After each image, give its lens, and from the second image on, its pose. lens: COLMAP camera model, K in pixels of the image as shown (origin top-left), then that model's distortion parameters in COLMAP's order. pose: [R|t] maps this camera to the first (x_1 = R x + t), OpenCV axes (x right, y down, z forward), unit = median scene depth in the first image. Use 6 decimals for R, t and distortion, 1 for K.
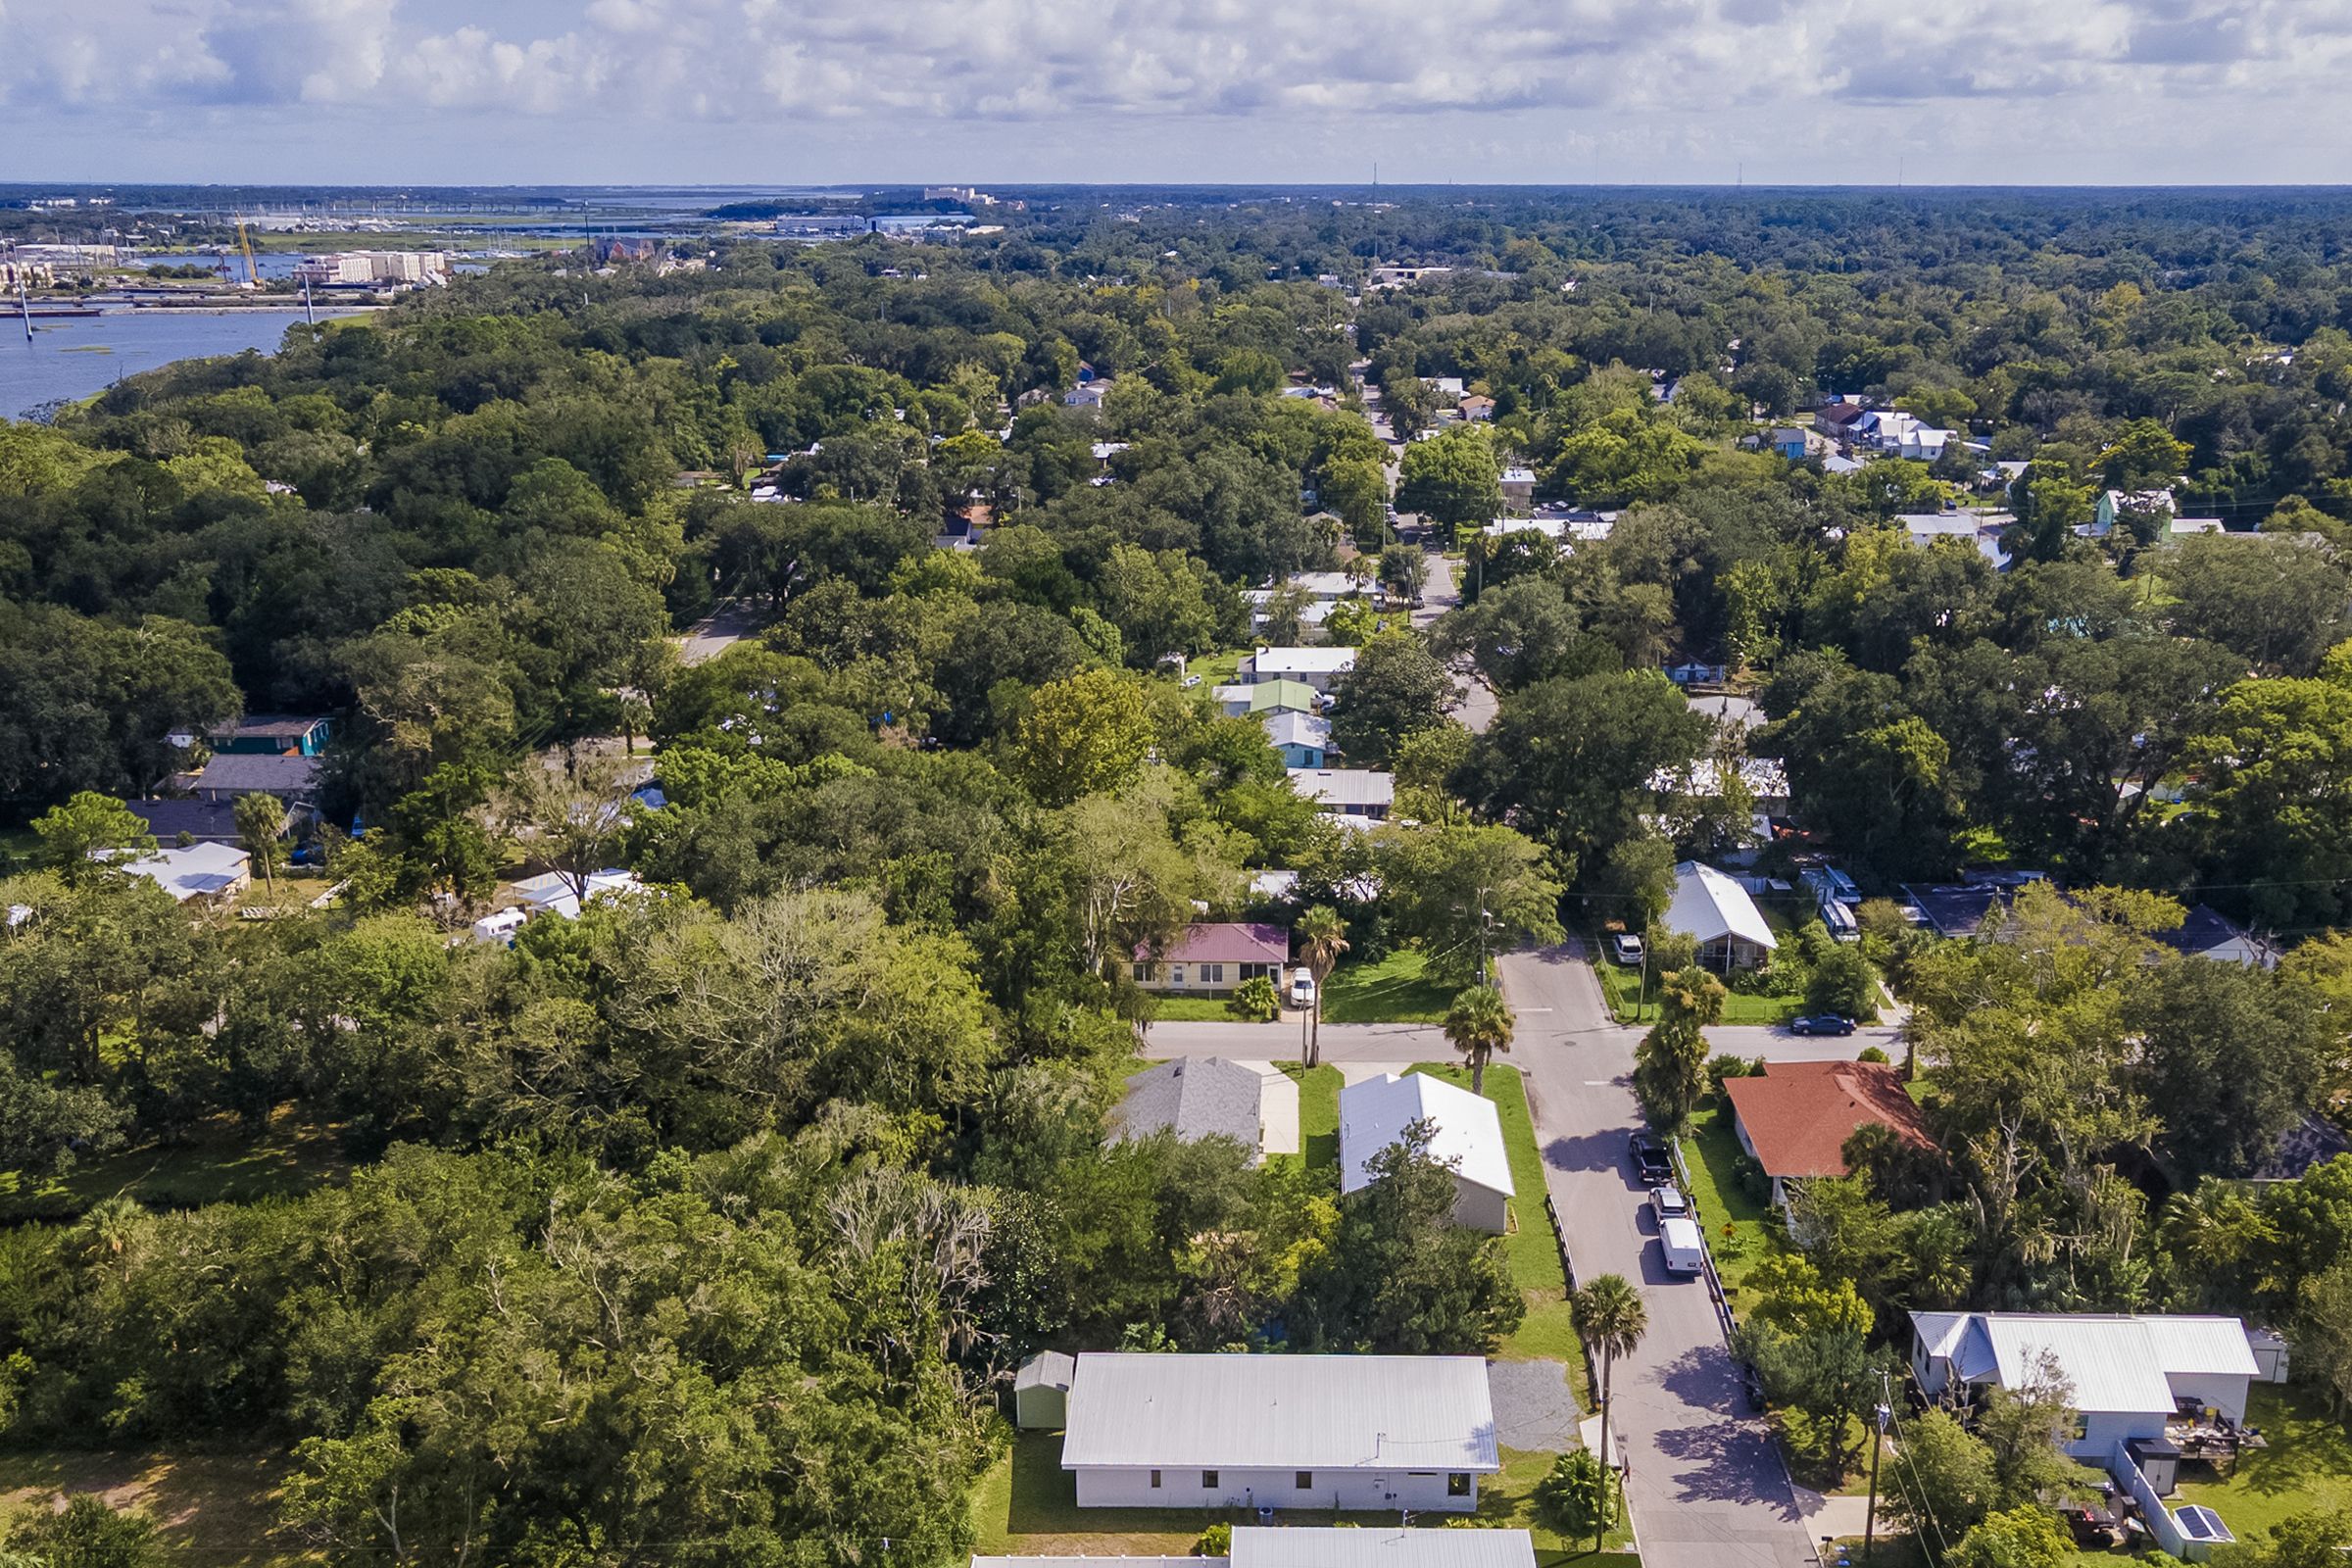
lens RADIAL K [[2129.8, 0, 1239.8], [0, 2129.8, 785.3], [0, 0, 1]] dist [0.044687, -0.015007]
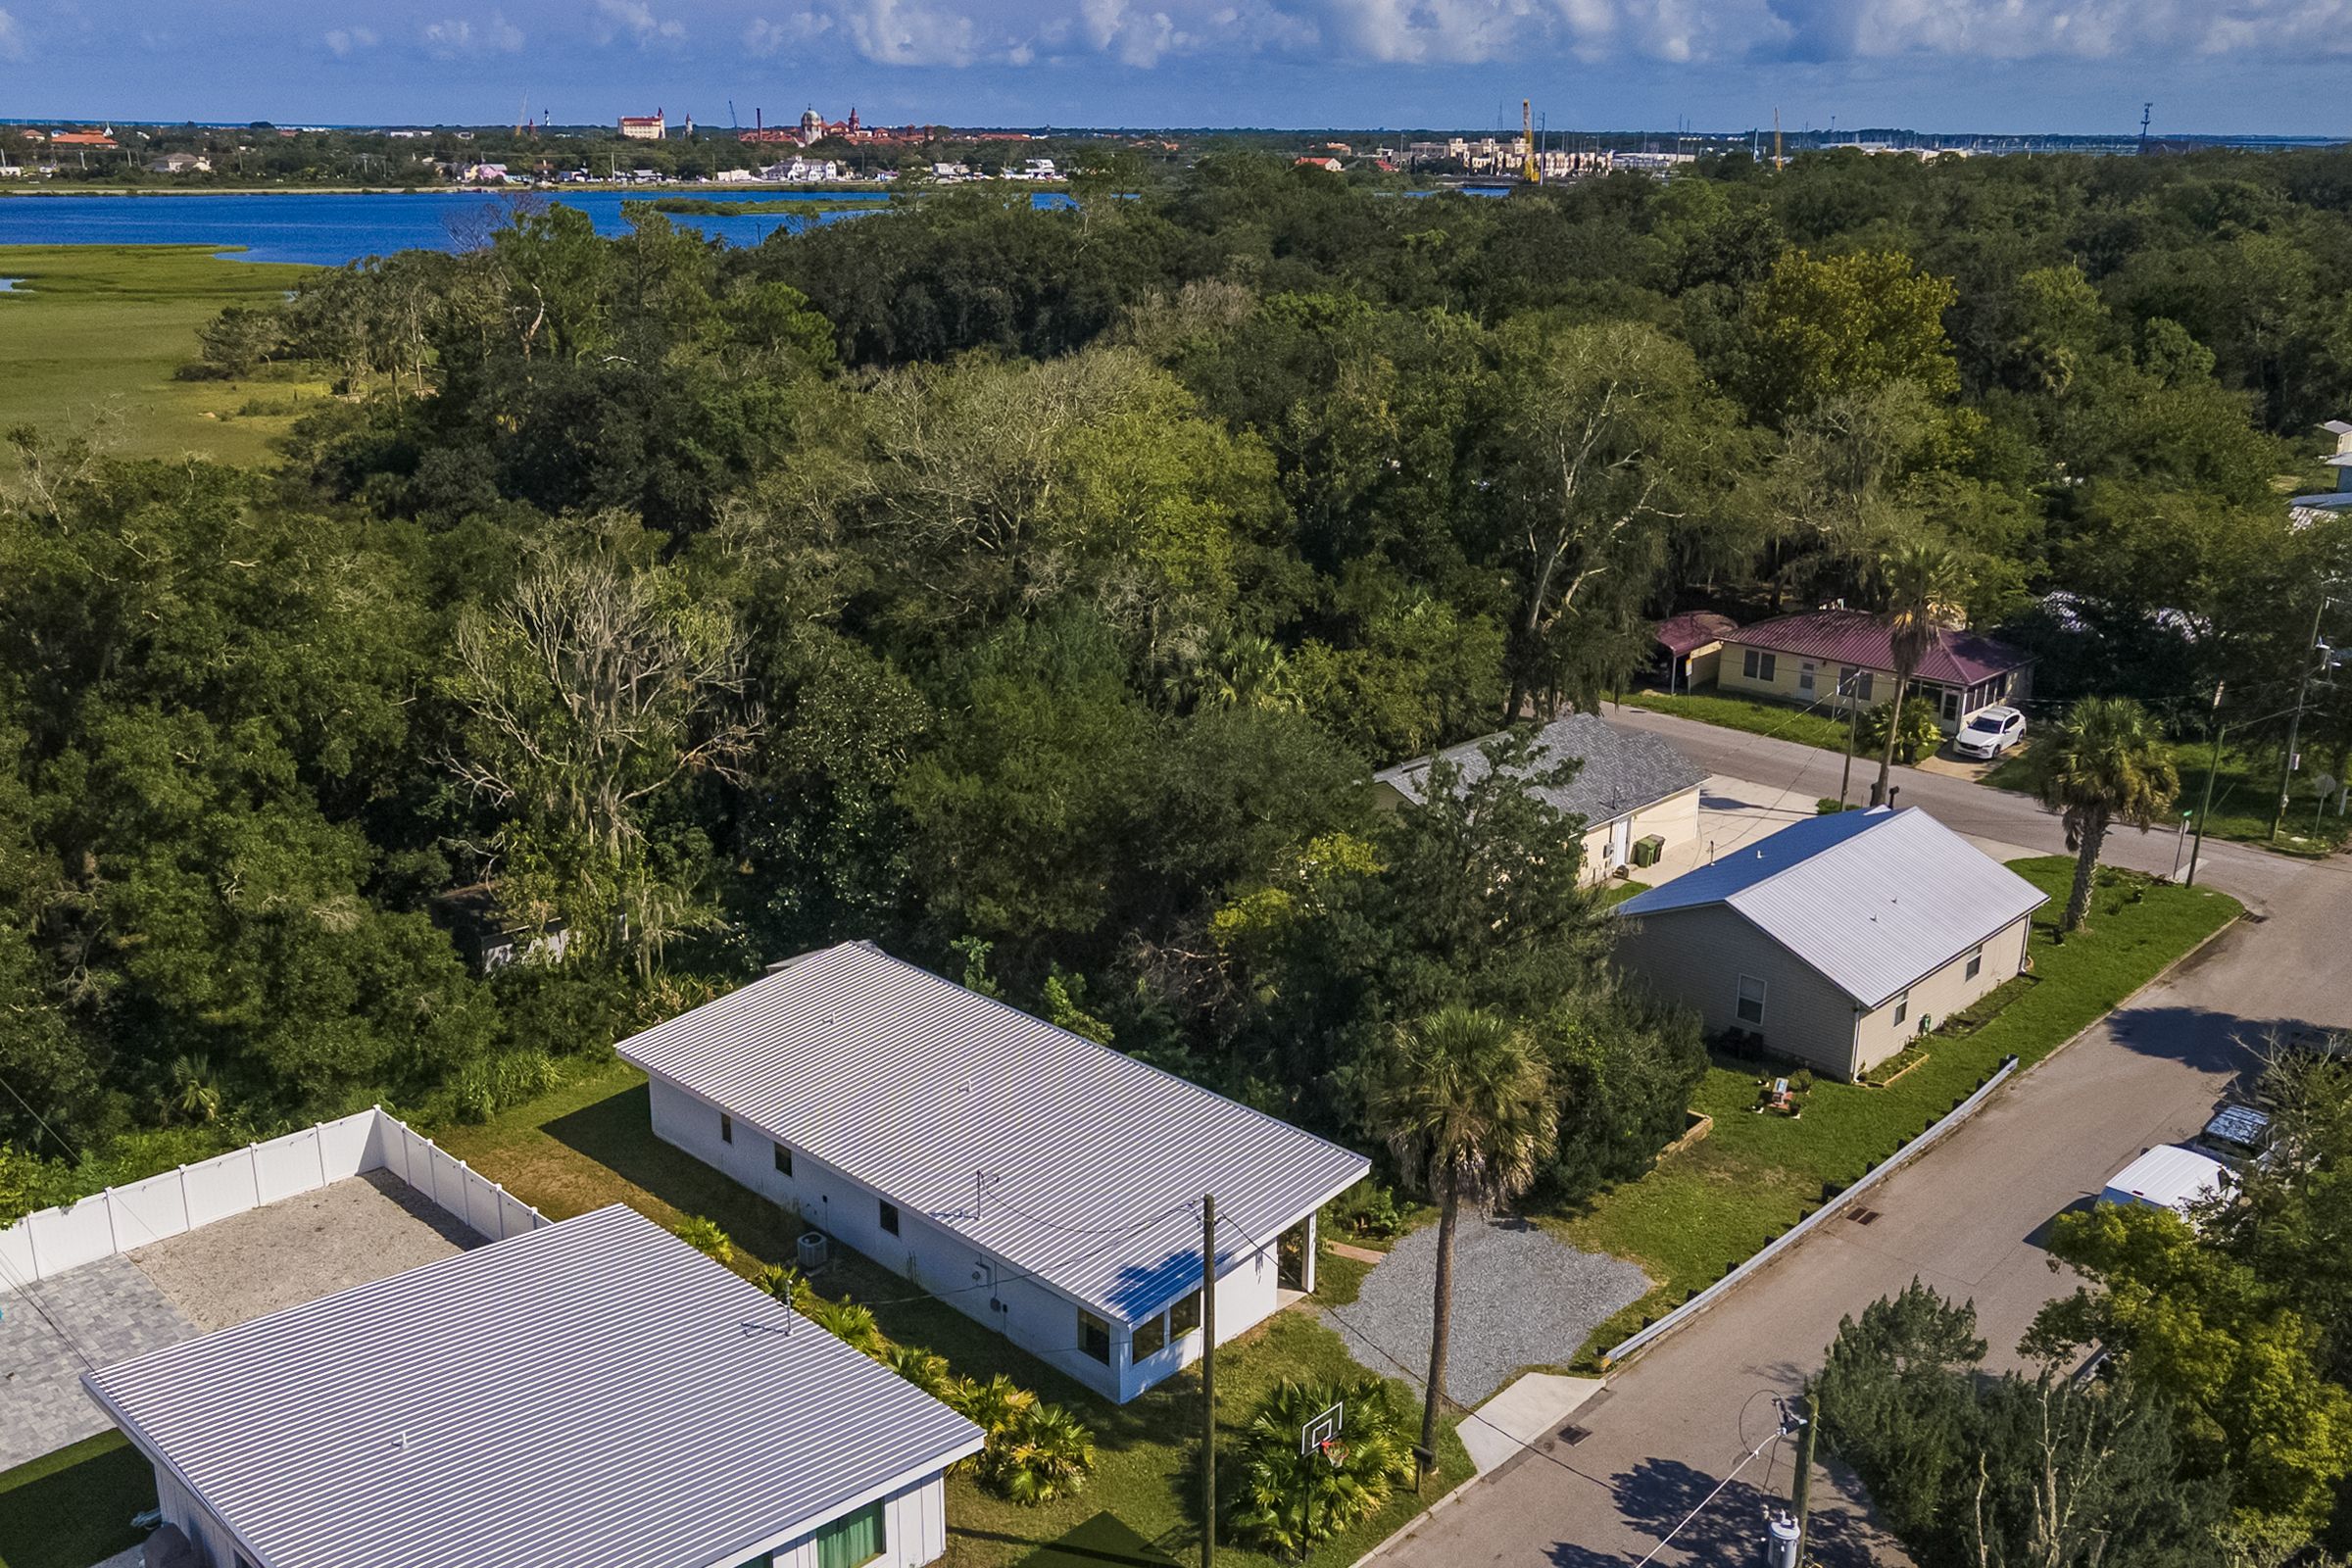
lens RADIAL K [[2069.3, 0, 1170.8], [0, 2069.3, 777.9], [0, 0, 1]] dist [0.014583, 0.014968]
pose [[0.740129, 0.207889, -0.639524, 0.288344], [-0.190854, 0.976847, 0.096665, 0.115285], [0.644813, 0.050511, 0.762670, 0.483275]]
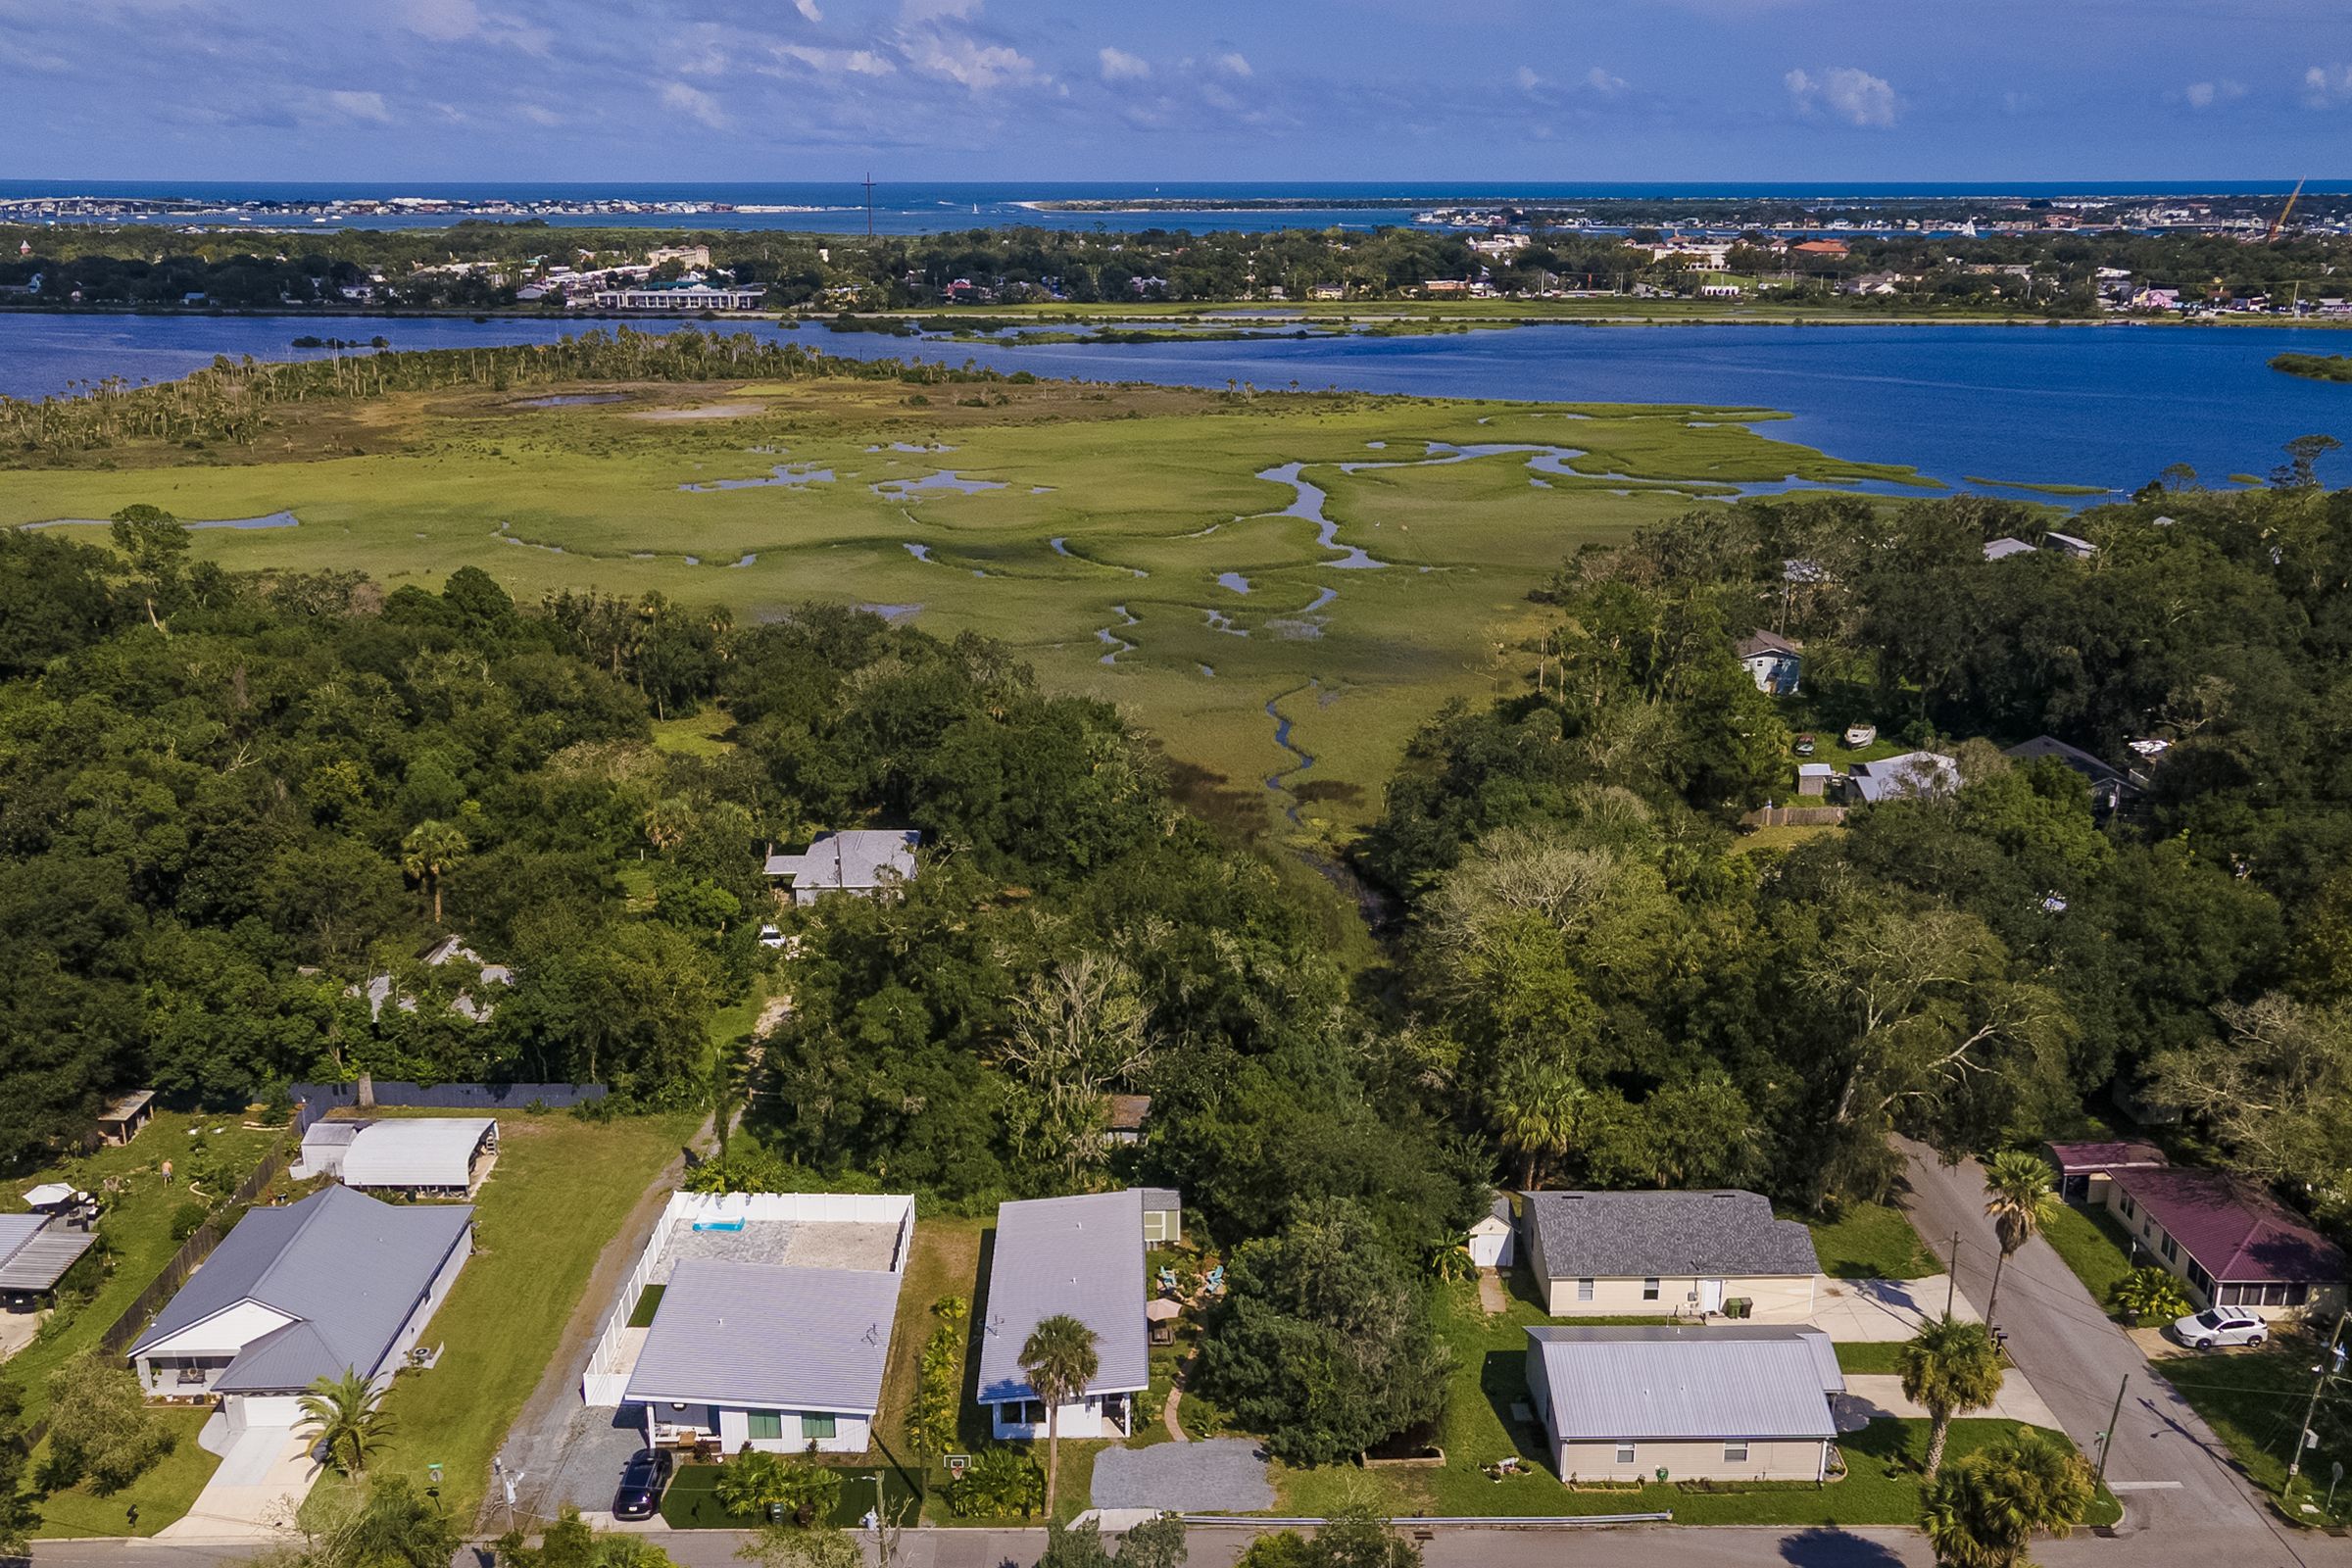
lens RADIAL K [[2109.4, 0, 1171.4], [0, 2109.4, 786.7], [0, 0, 1]] dist [0.009978, -0.003913]
pose [[0.046155, 0.278667, -0.959278, 0.763543], [-0.271429, 0.927670, 0.256426, -0.186393], [0.961351, 0.248541, 0.118455, 0.659565]]
